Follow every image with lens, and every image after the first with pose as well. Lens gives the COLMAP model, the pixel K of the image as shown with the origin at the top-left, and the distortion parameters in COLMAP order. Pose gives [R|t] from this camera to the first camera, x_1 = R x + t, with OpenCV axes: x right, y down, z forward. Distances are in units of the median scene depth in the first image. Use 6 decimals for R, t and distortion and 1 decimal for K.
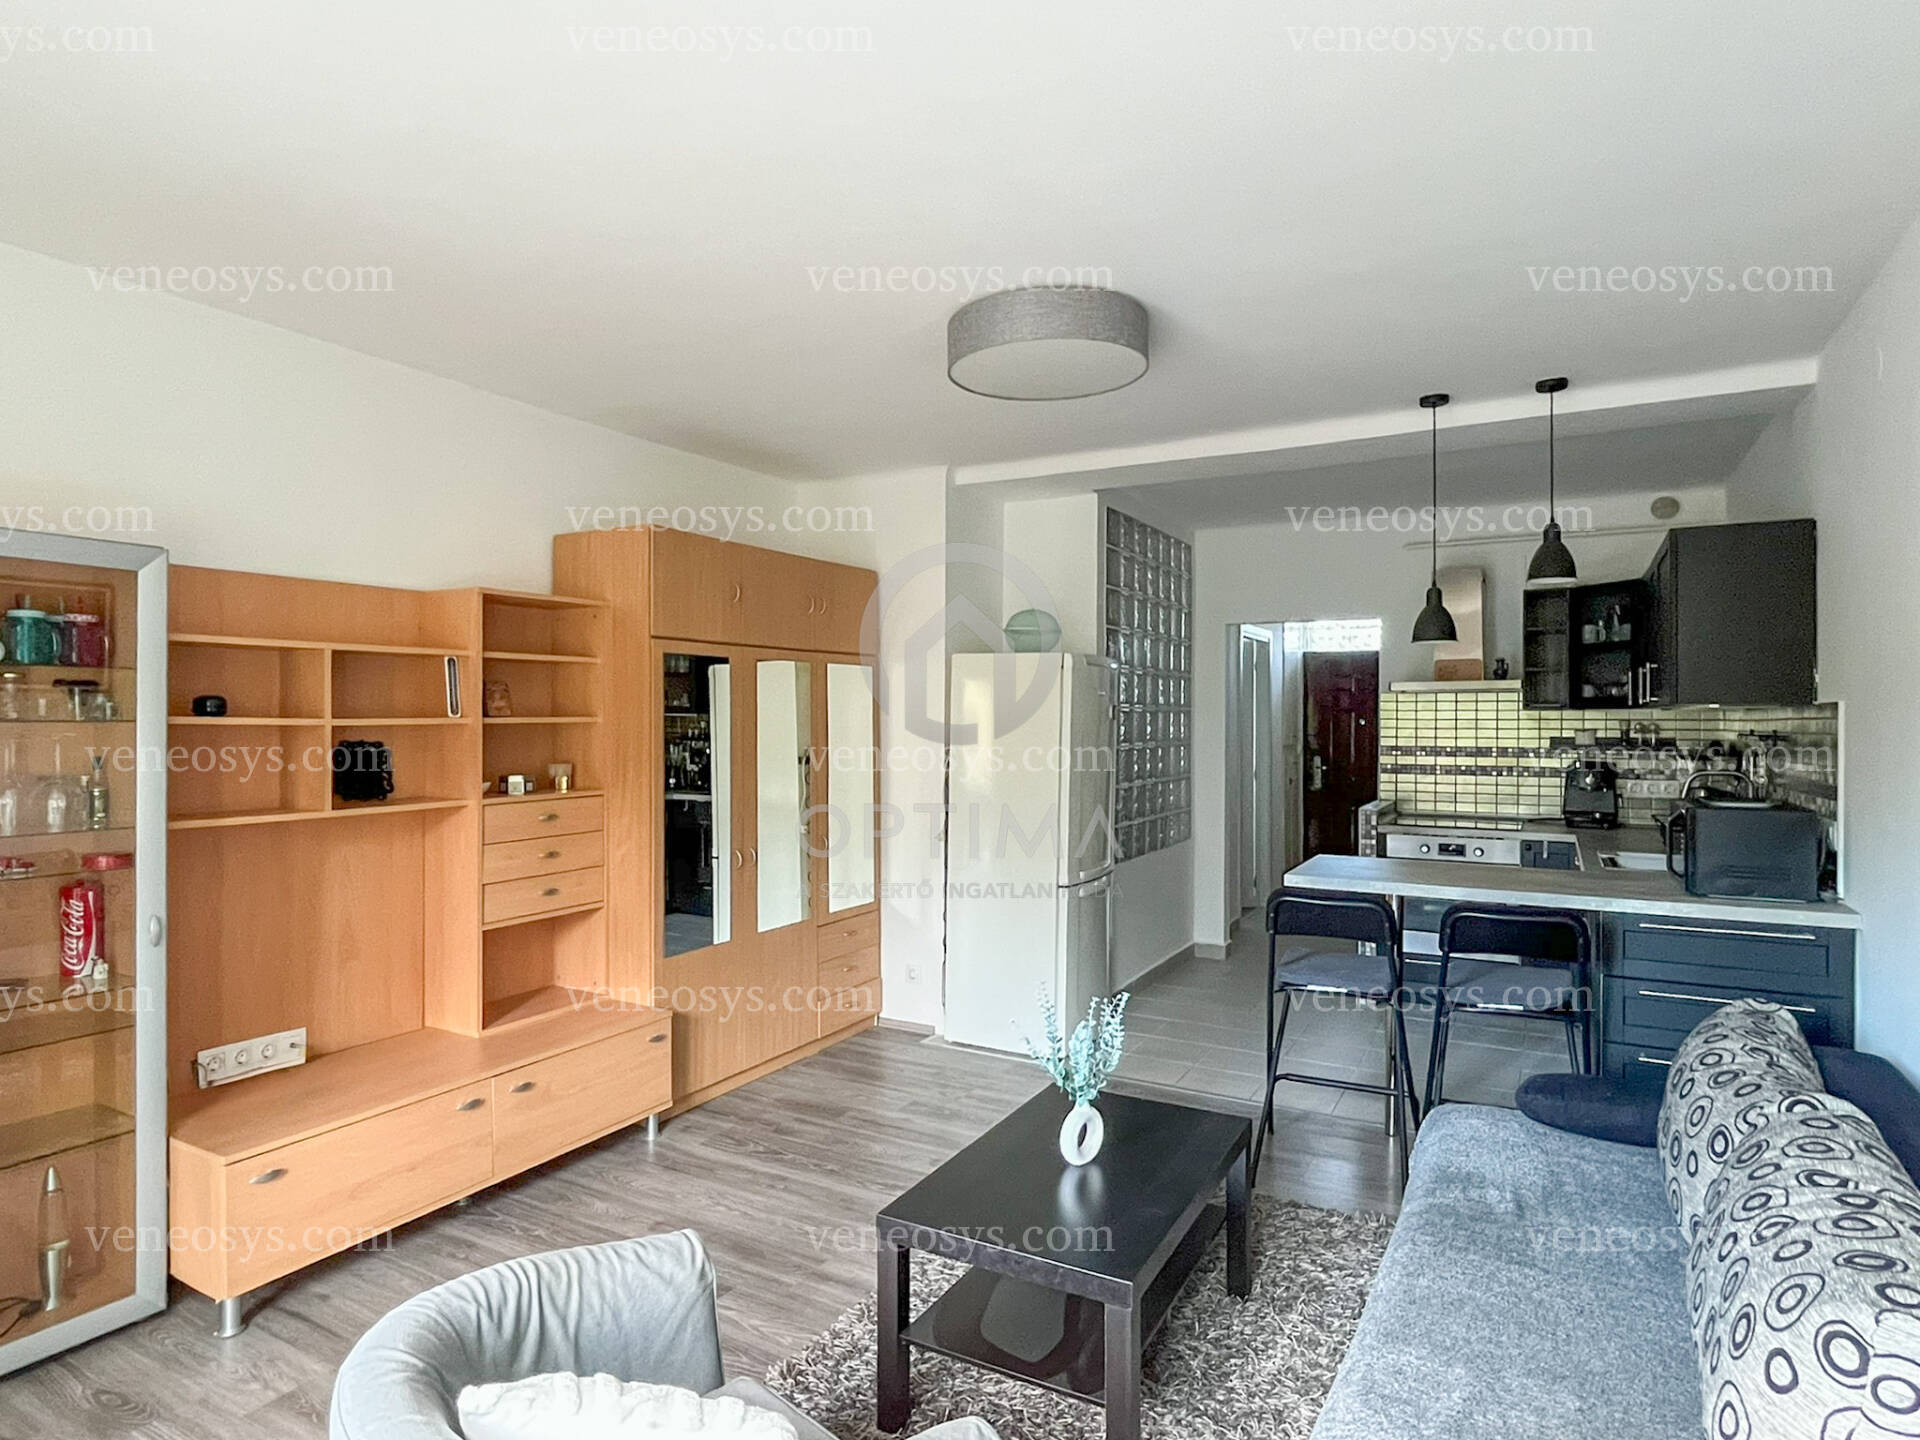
lens RADIAL K [[1077.6, 0, 959.1], [0, 1077.6, 718.9], [0, 0, 1]] dist [0.000392, -0.000205]
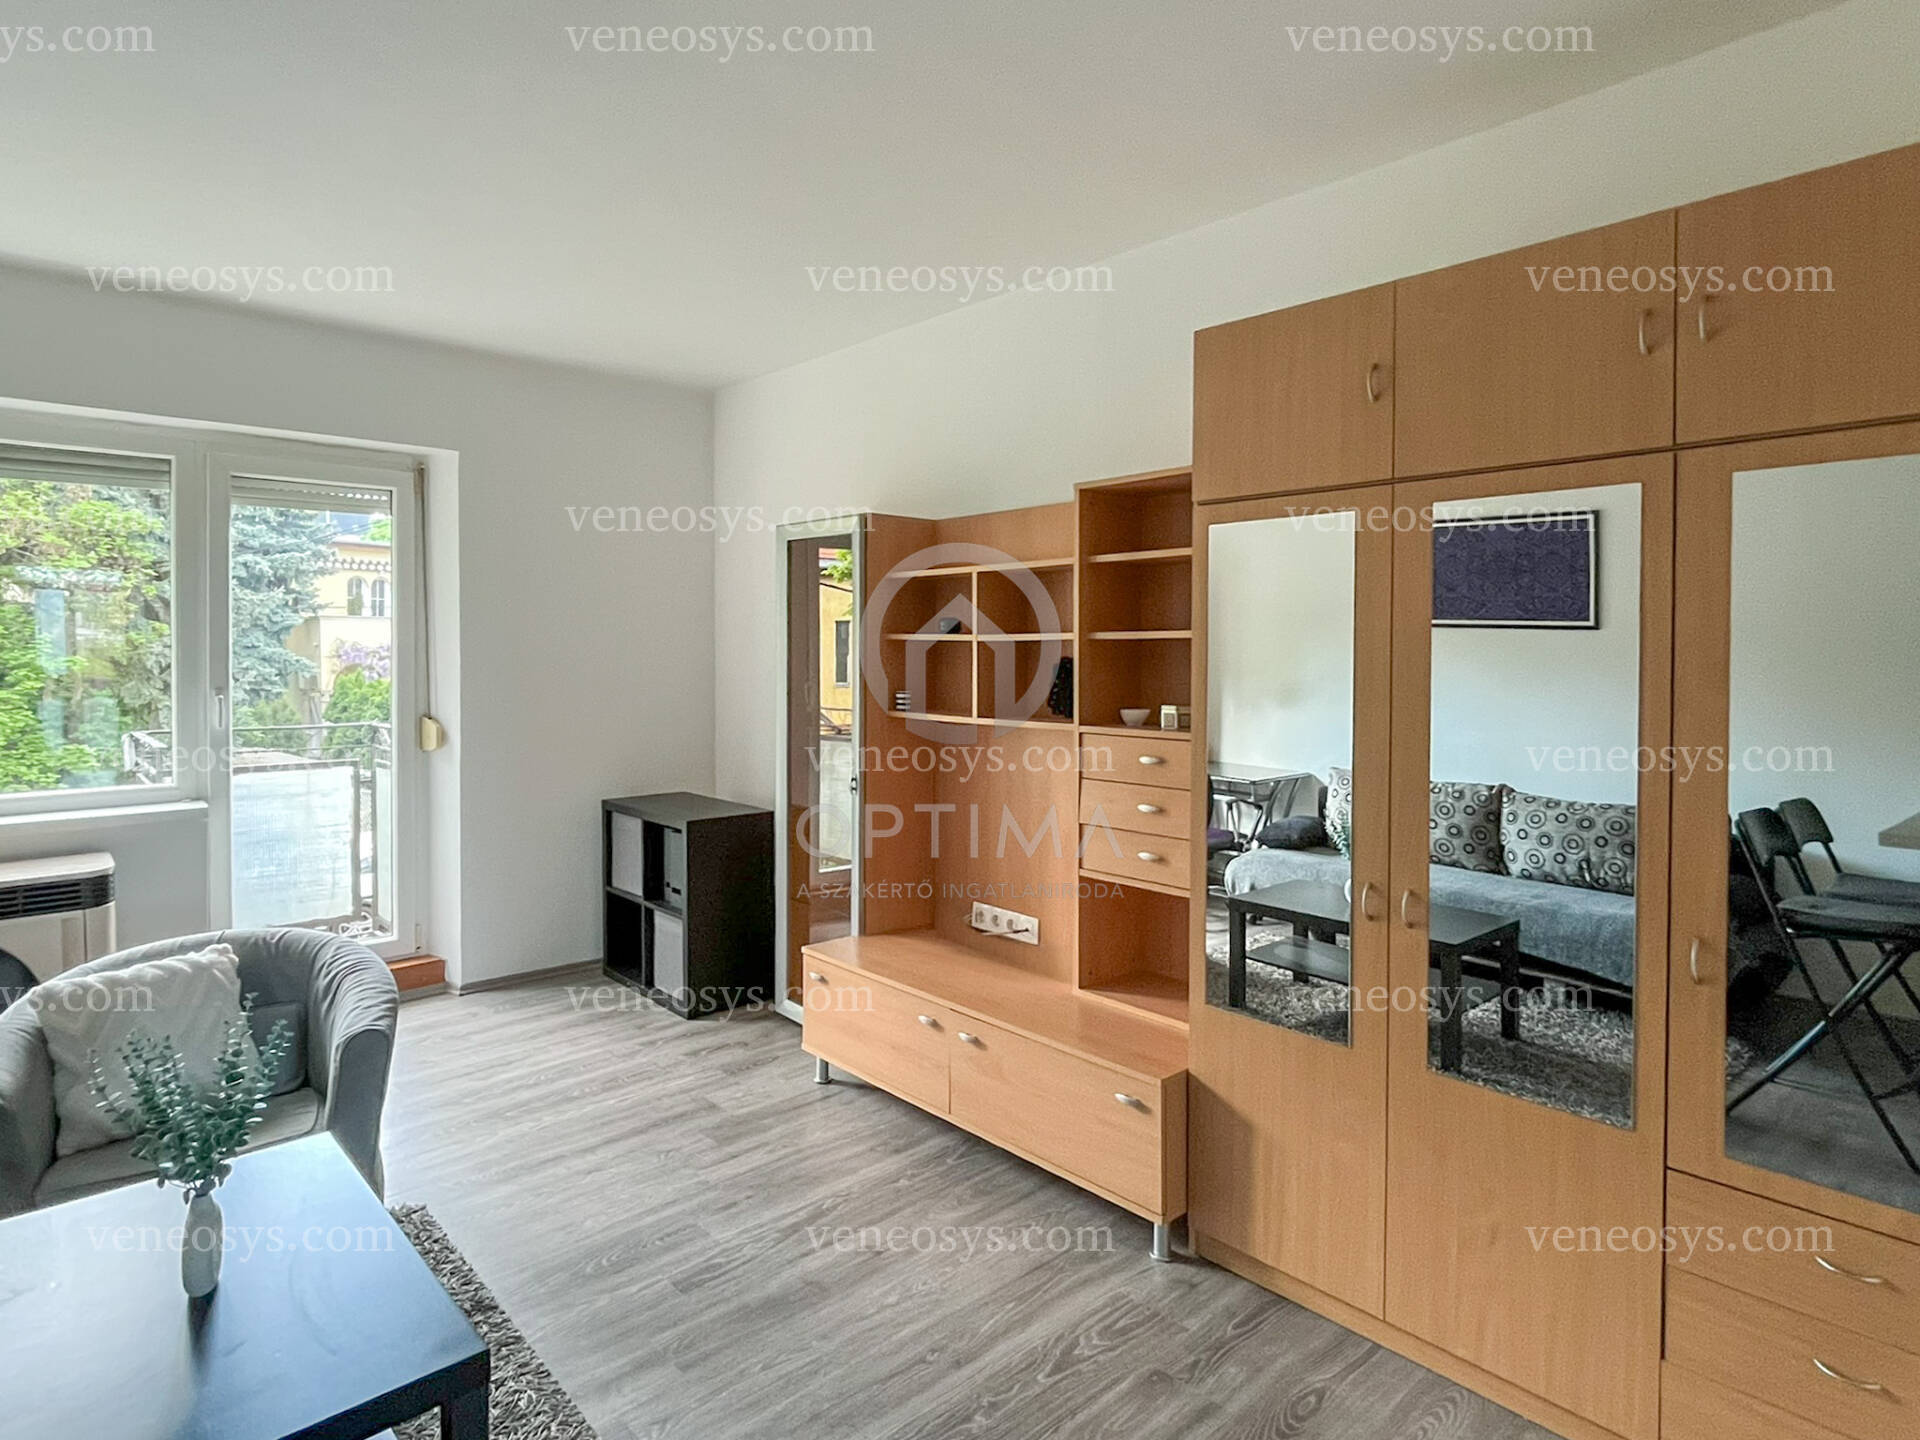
lens RADIAL K [[1077.6, 0, 950.2], [0, 1077.6, 666.0], [0, 0, 1]] dist [0.000392, -0.000205]
pose [[-0.325528, 0.014102, -0.945427, 0.394080], [-0.004034, 0.999859, 0.016303, 0.011658], [0.945524, 0.009121, -0.325425, 1.113702]]
